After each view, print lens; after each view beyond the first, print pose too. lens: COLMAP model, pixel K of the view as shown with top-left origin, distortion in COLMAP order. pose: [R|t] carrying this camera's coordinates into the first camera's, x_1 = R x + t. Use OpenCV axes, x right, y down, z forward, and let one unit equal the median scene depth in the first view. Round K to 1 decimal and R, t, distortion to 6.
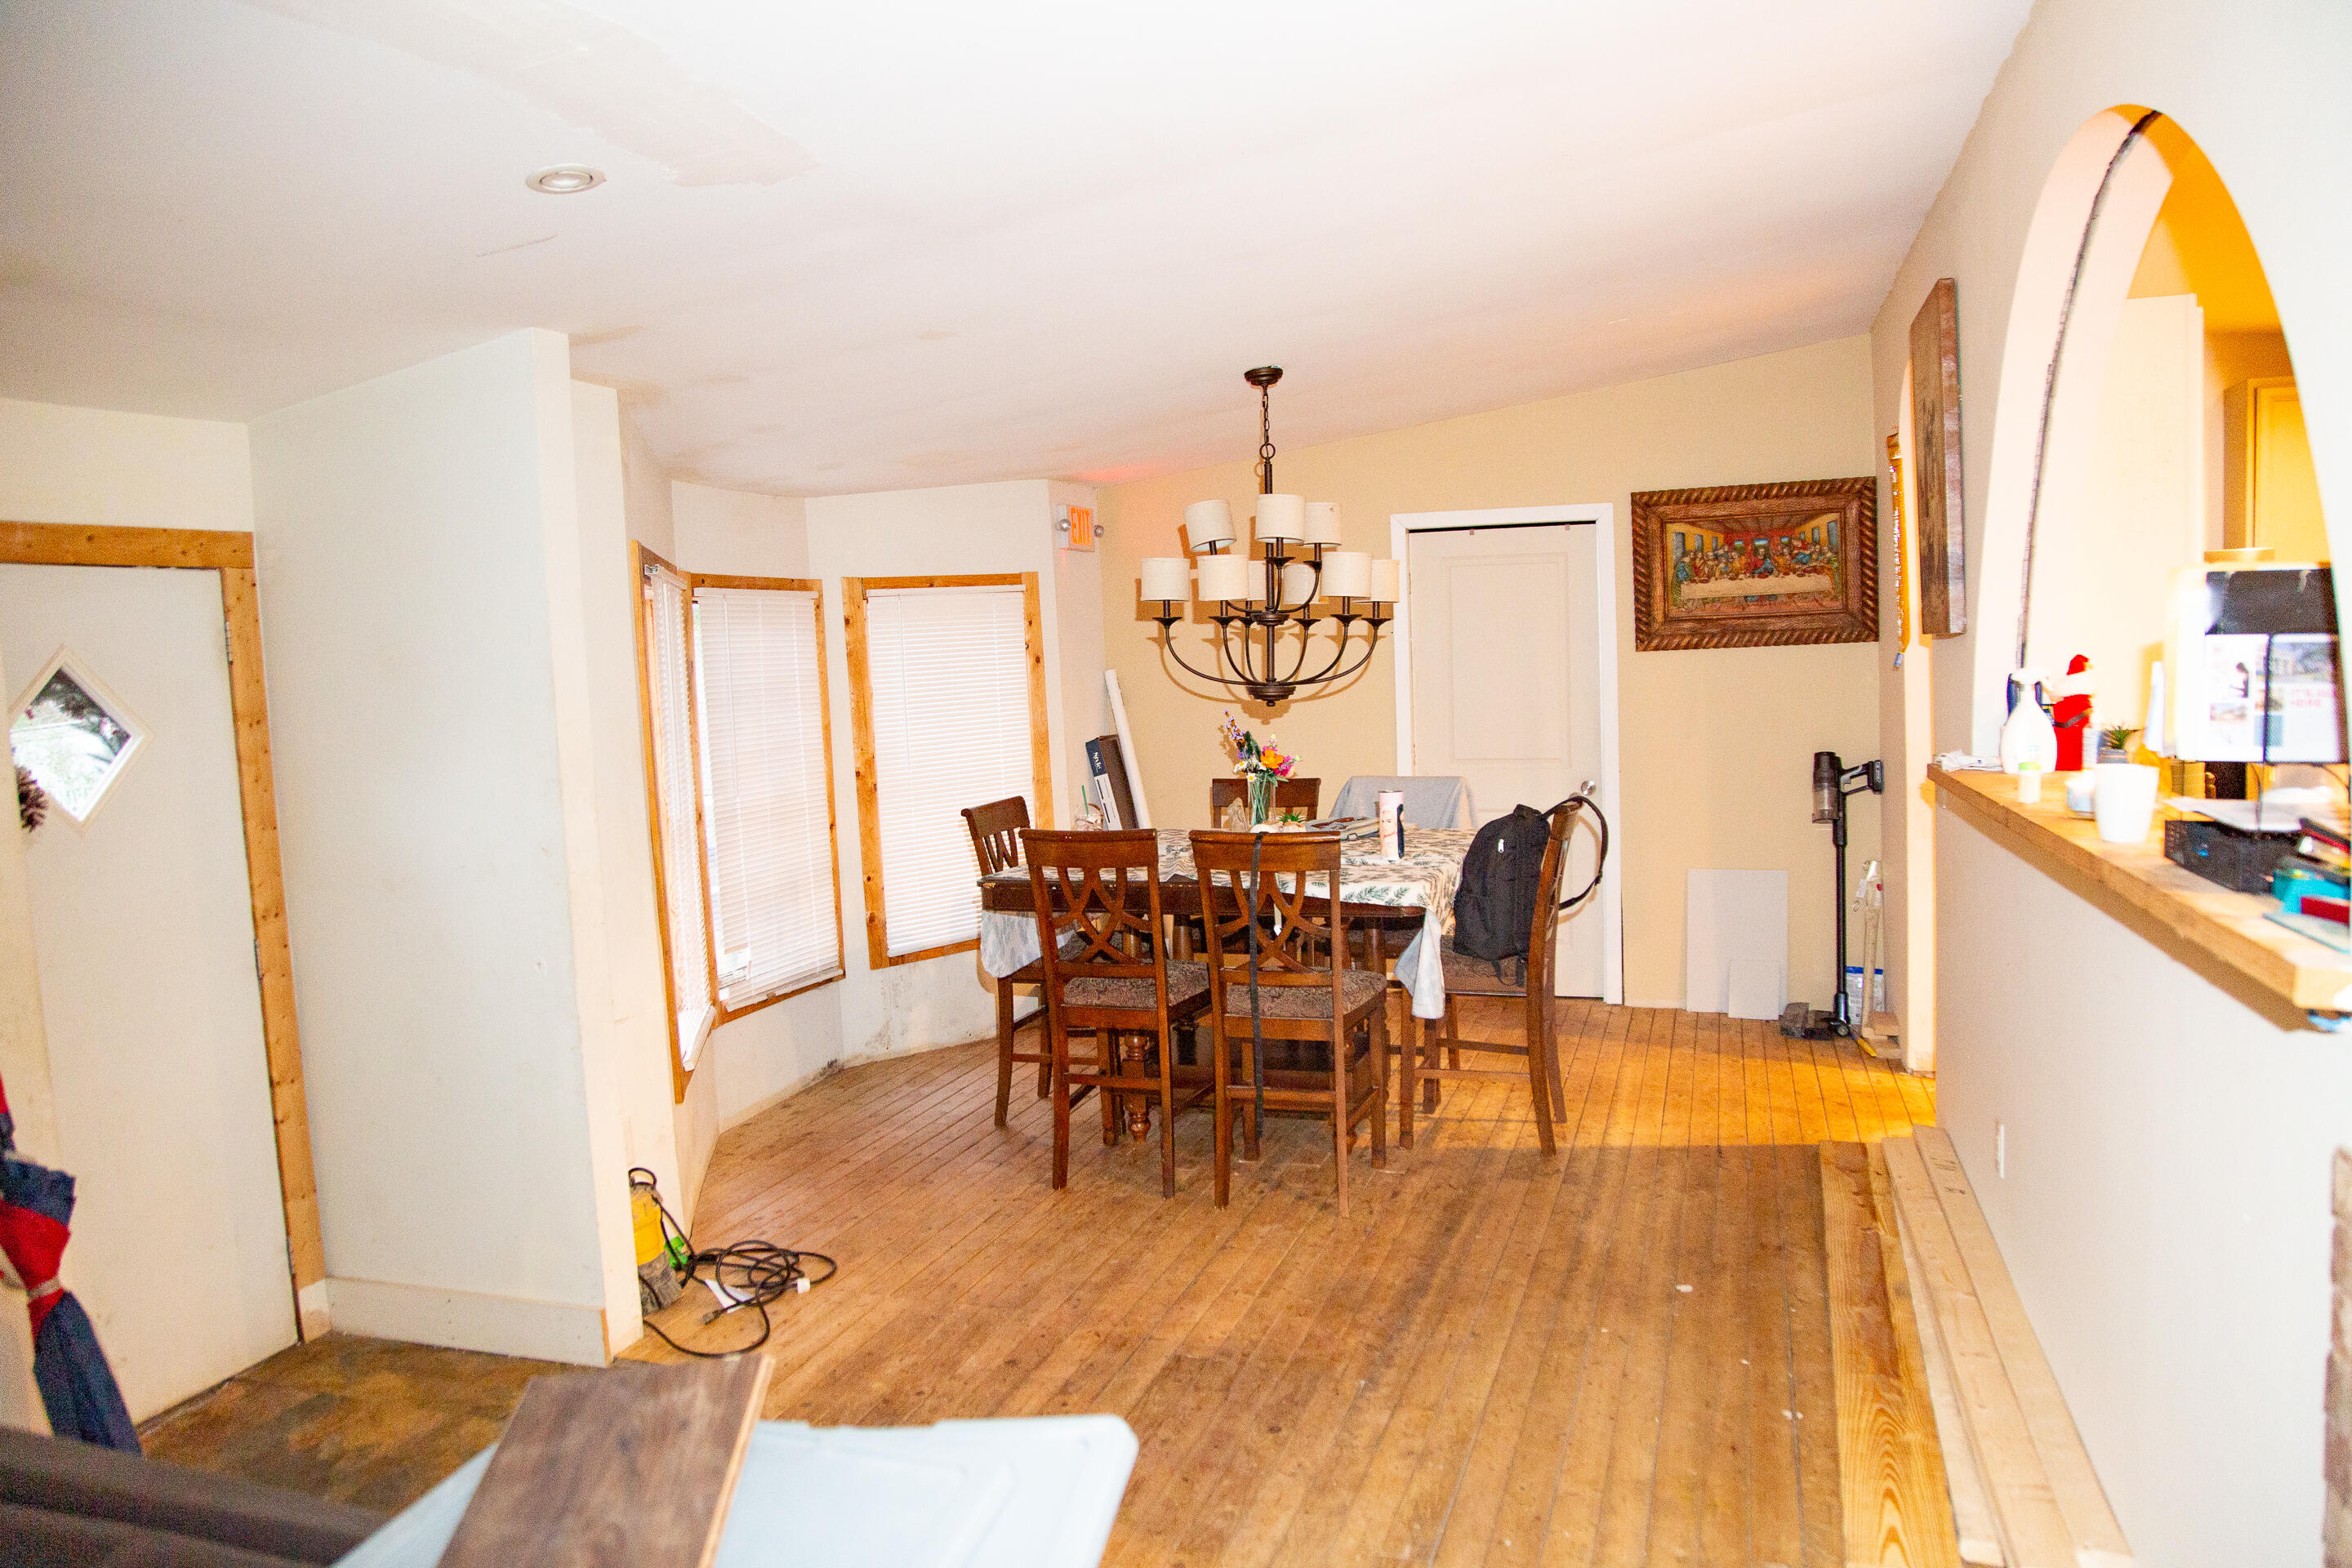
lens RADIAL K [[1641.5, 0, 1176.0], [0, 1641.5, 784.0], [0, 0, 1]] dist [-0.122602, 0.074773]
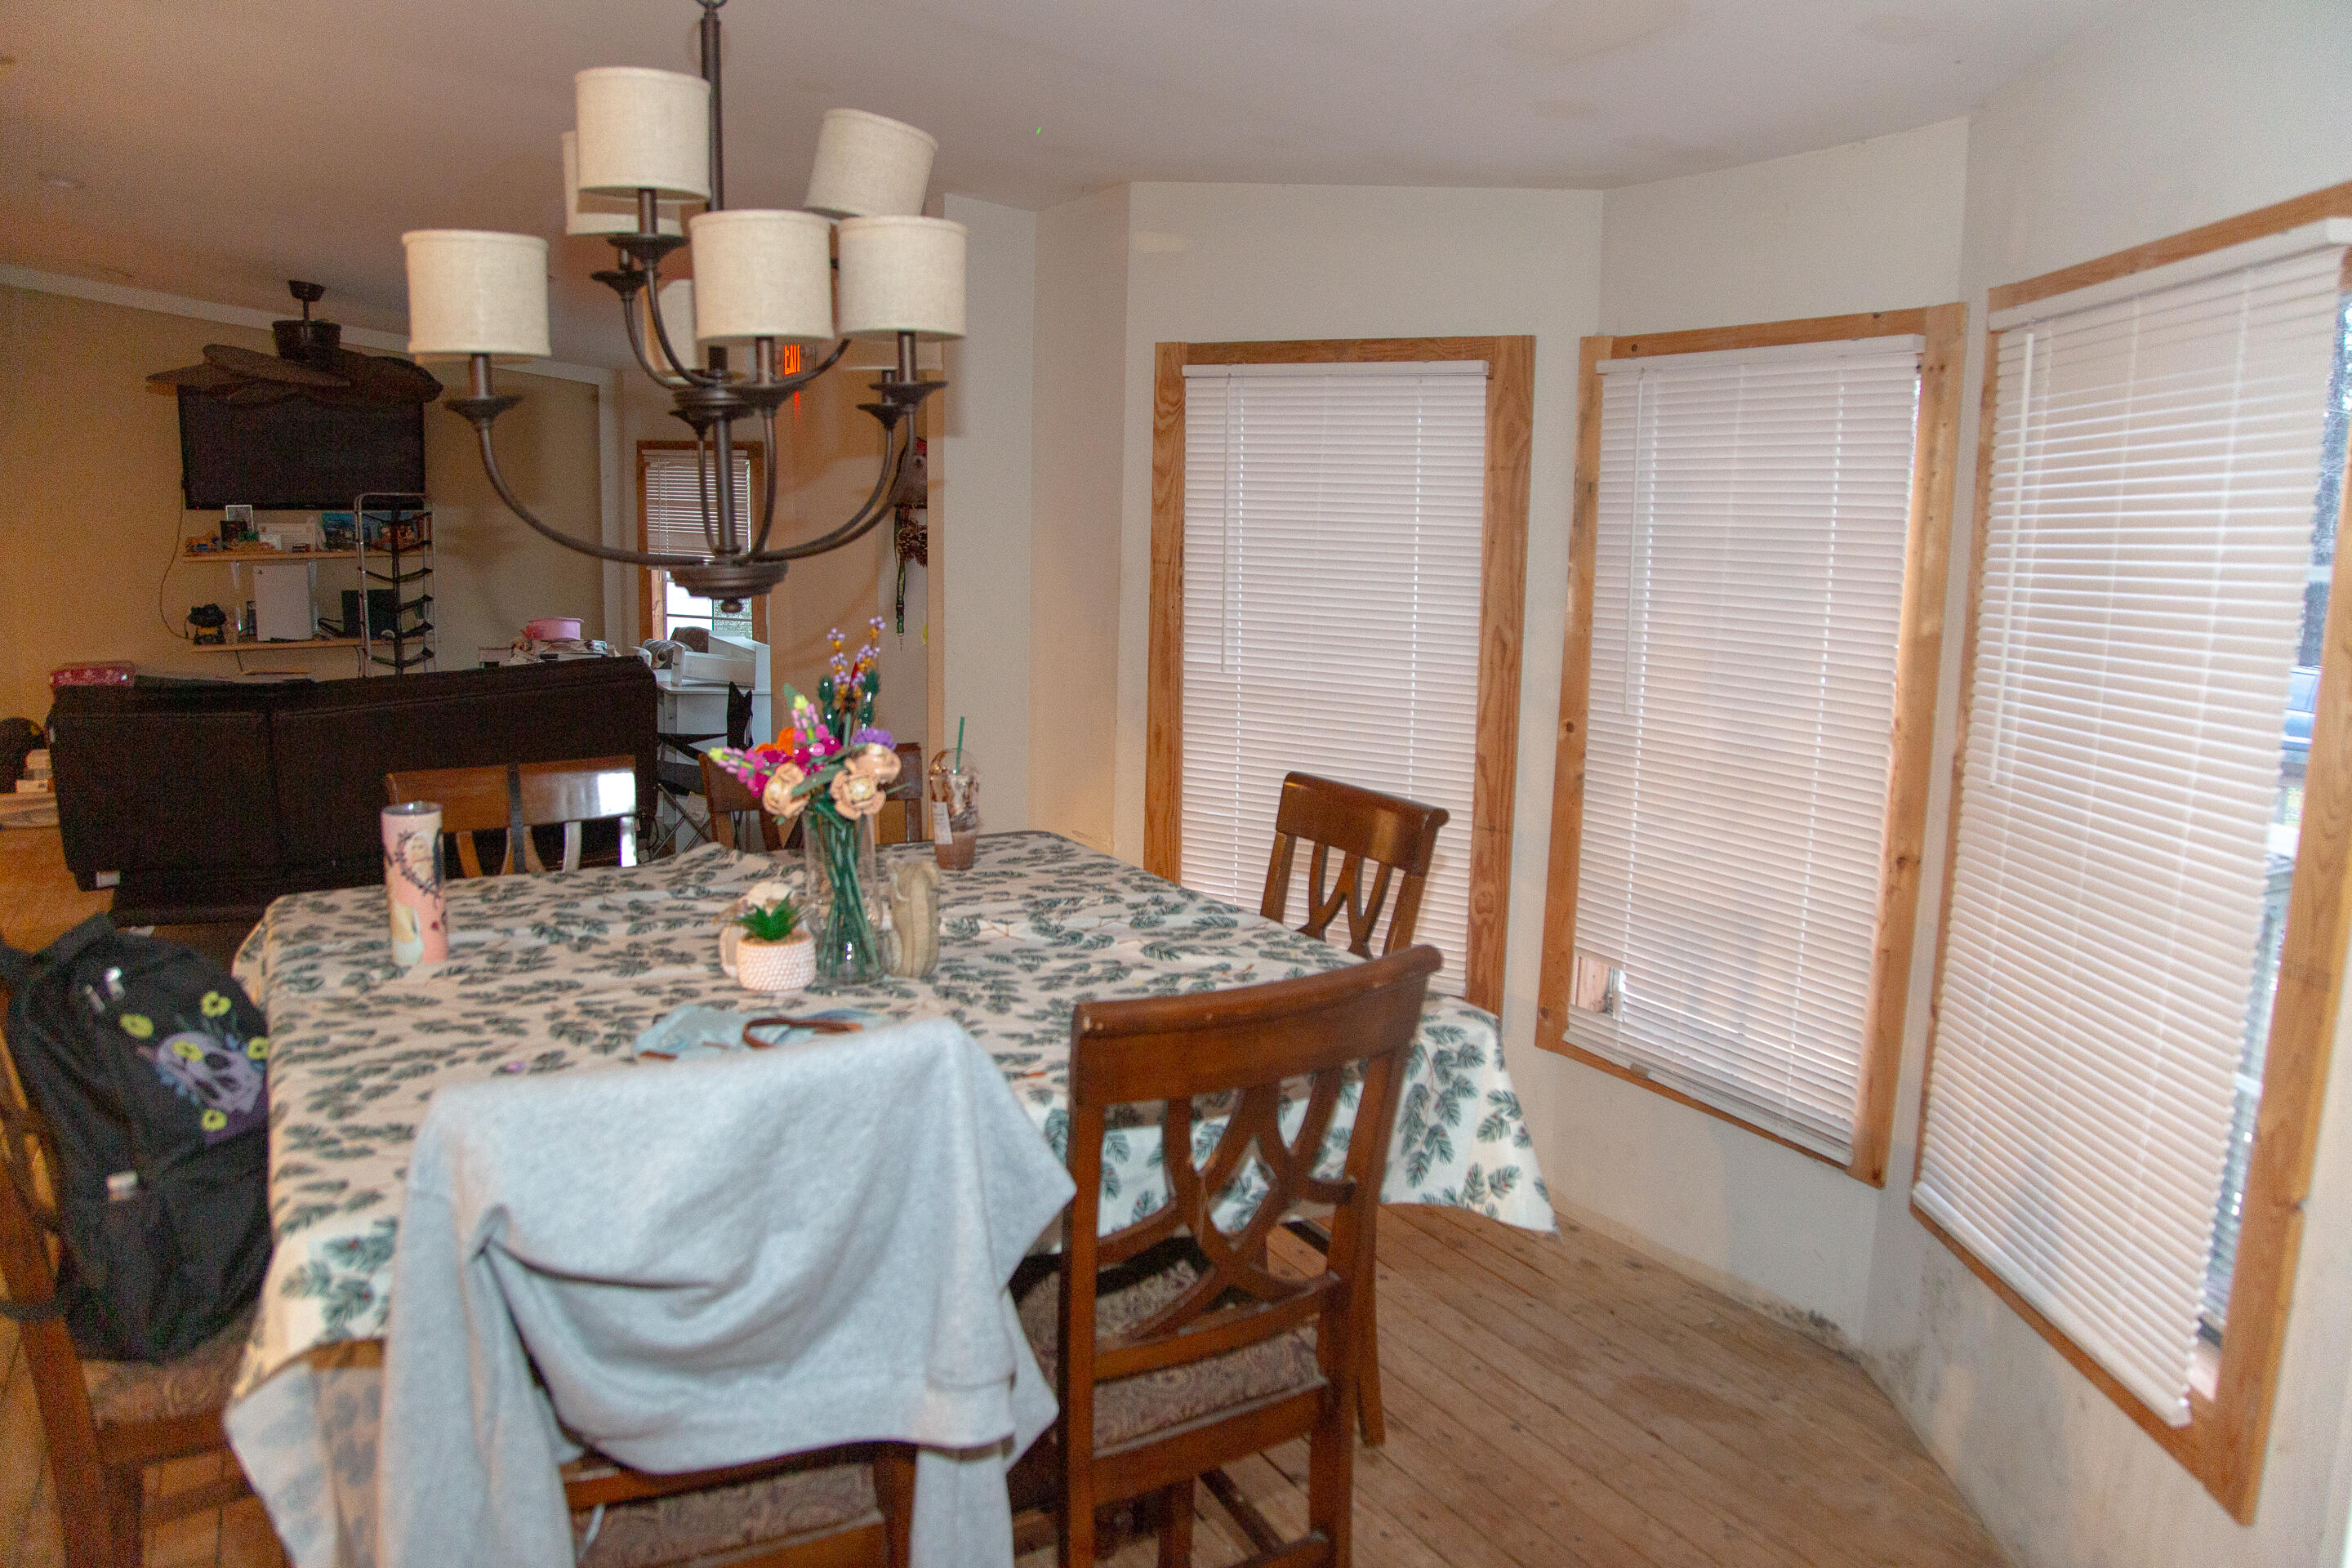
lens RADIAL K [[1641.5, 0, 1176.0], [0, 1641.5, 784.0], [0, 0, 1]] dist [-0.122602, 0.074773]
pose [[-0.671256, 0.160114, -0.723726, 0.247973], [-0.043146, 0.966295, 0.253798, -0.101125], [0.739969, 0.201589, -0.641722, 1.170782]]
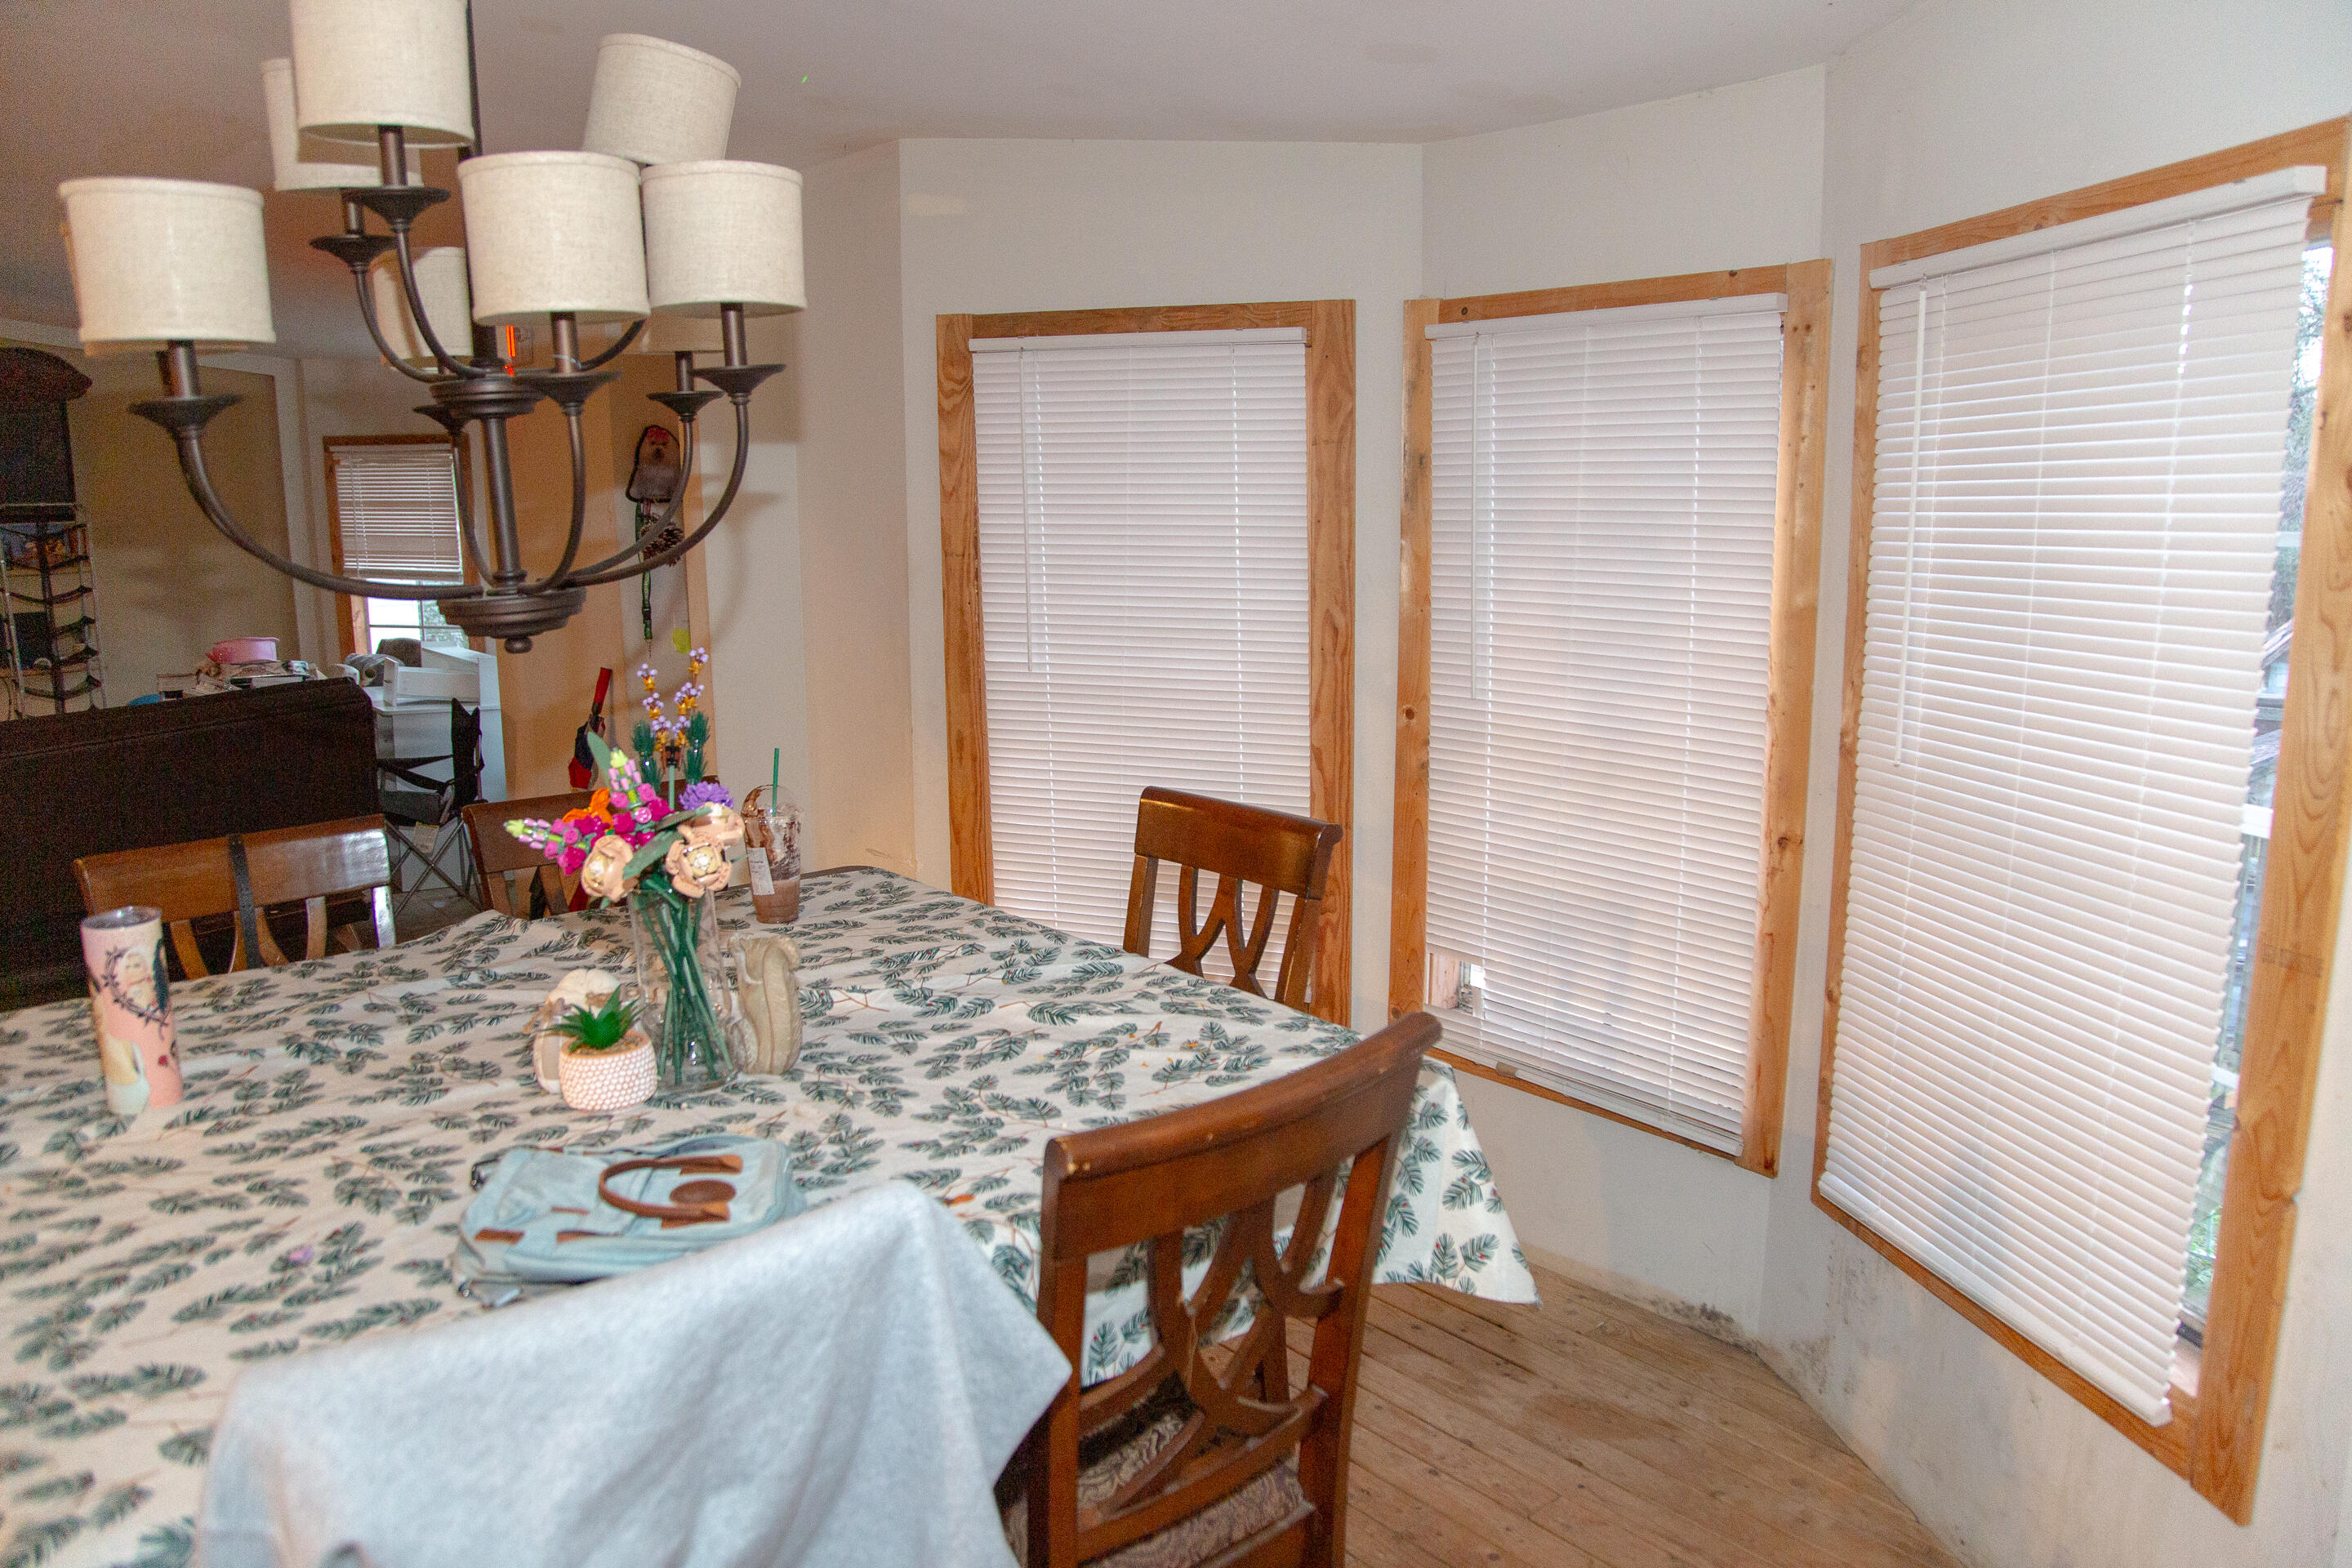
lens RADIAL K [[1624.4, 0, 1169.3], [0, 1624.4, 789.2], [0, 0, 1]] dist [-0.118744, 0.066609]
pose [[-0.528710, 0.213967, -0.821391, 0.228642], [-0.030069, 0.962378, 0.270047, -0.100234], [0.848270, 0.167475, -0.502385, 1.109327]]
